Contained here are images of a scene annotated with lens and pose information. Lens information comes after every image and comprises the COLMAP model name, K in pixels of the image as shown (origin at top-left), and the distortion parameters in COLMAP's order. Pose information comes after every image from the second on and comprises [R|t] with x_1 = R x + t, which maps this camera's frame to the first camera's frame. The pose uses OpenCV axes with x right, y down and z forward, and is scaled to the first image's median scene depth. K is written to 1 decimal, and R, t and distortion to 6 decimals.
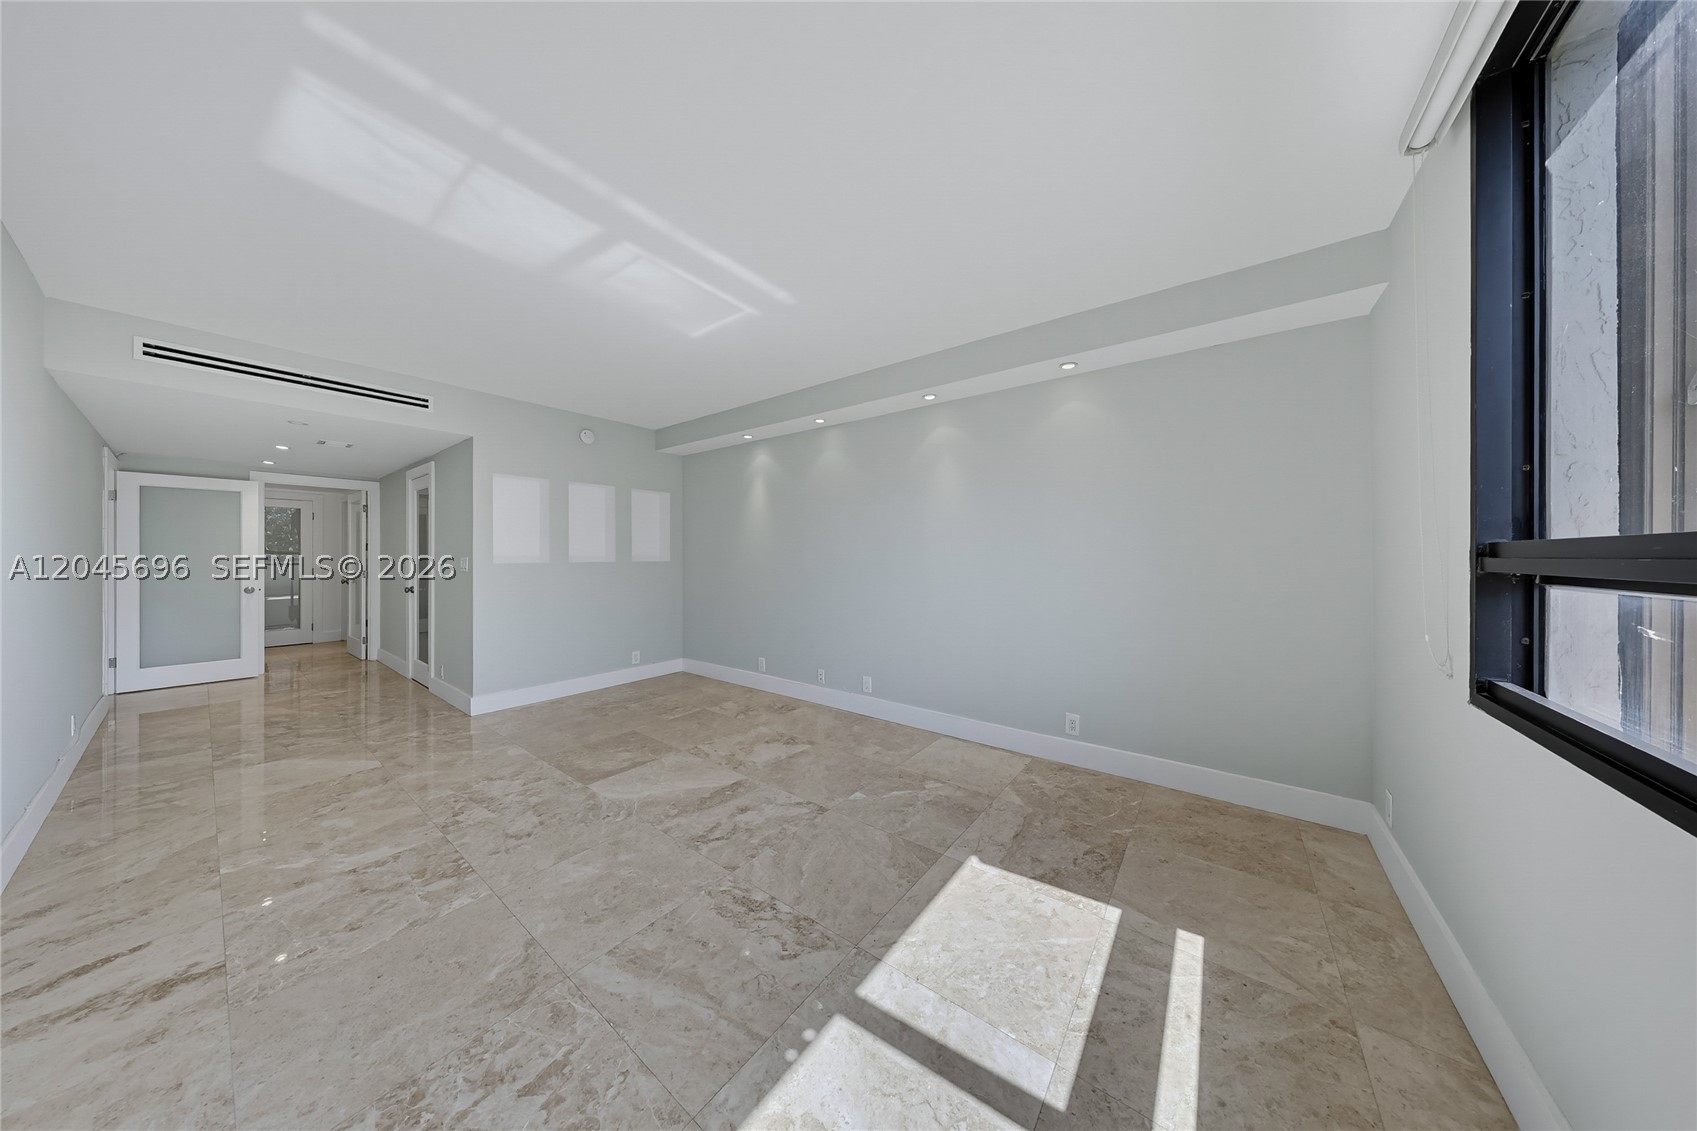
lens RADIAL K [[496.8, 0, 849.3], [0, 496.8, 558.6], [0, 0, 1]] dist [-0.000614, 0.000046]
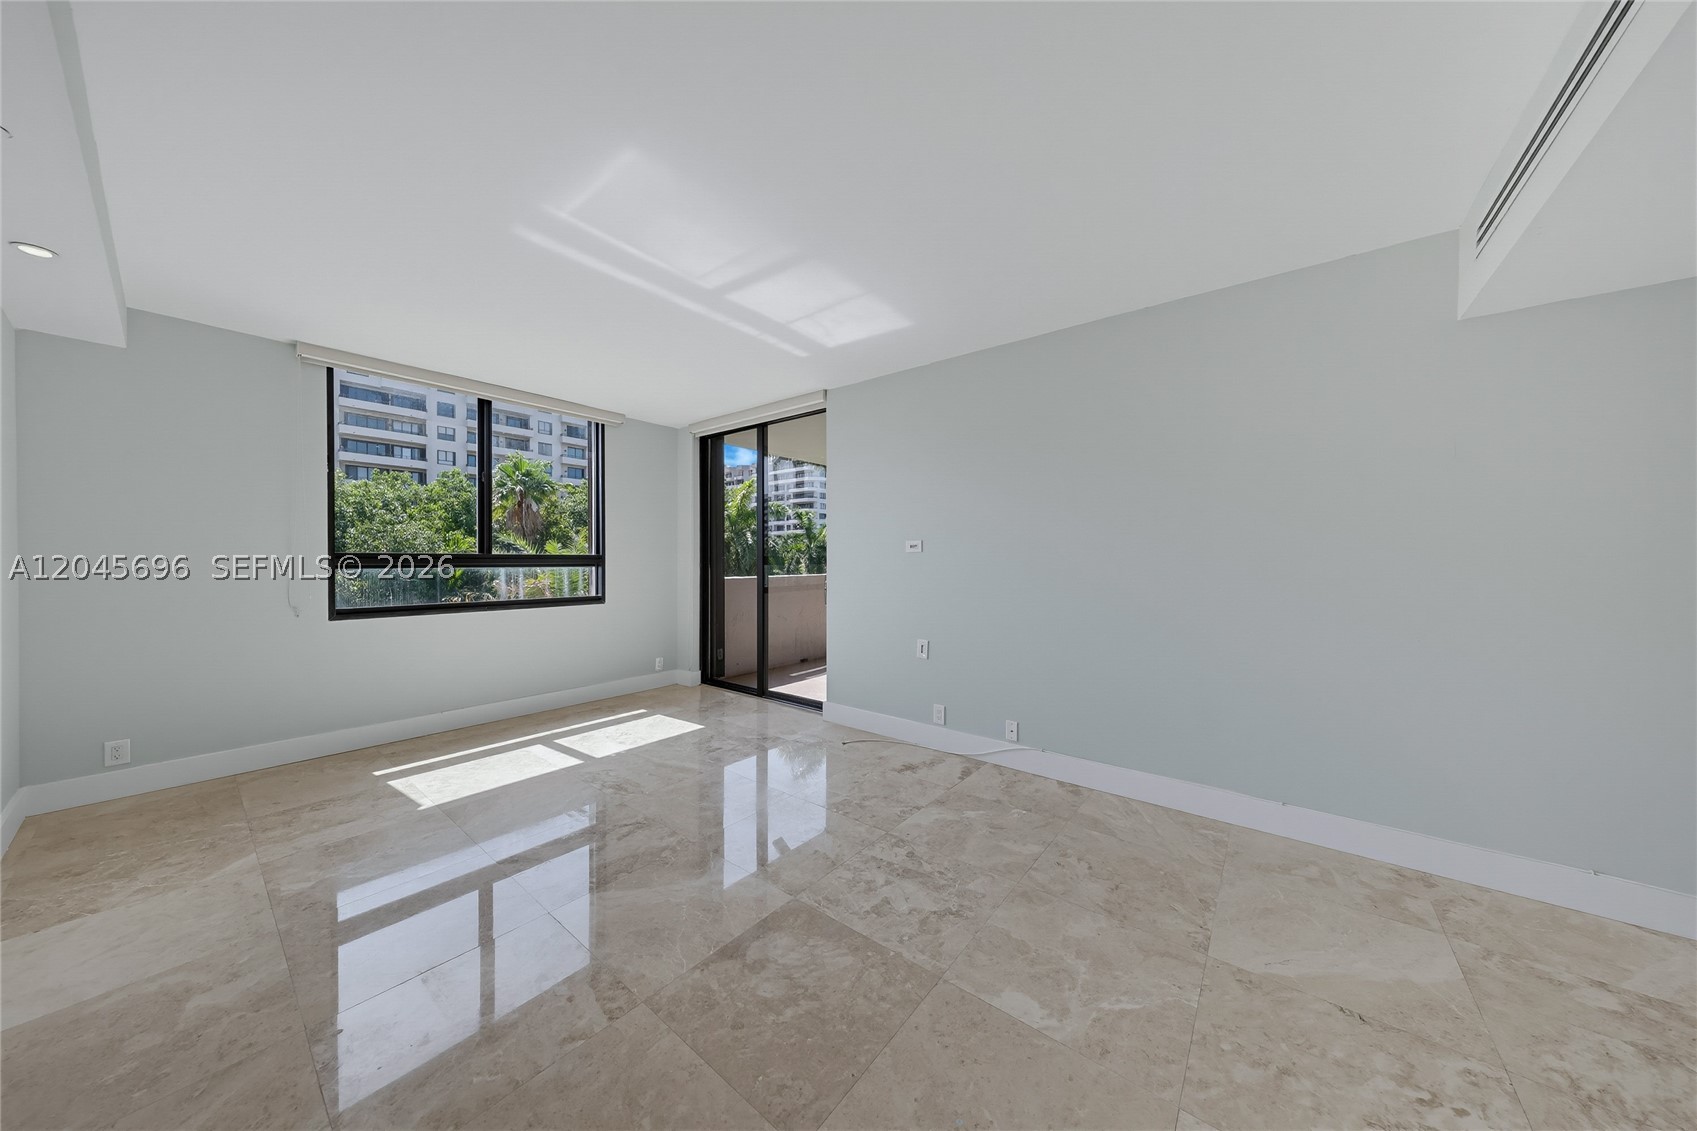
lens RADIAL K [[543.3, 0, 848.5], [0, 543.3, 565.5], [0, 0, 1]] dist [-0.013116, 0.000039]
pose [[-0.999658, -0.006171, 0.025417, -0.744410], [-0.005886, 0.999919, 0.011256, -0.005472], [-0.025484, 0.011103, -0.999614, 2.074000]]
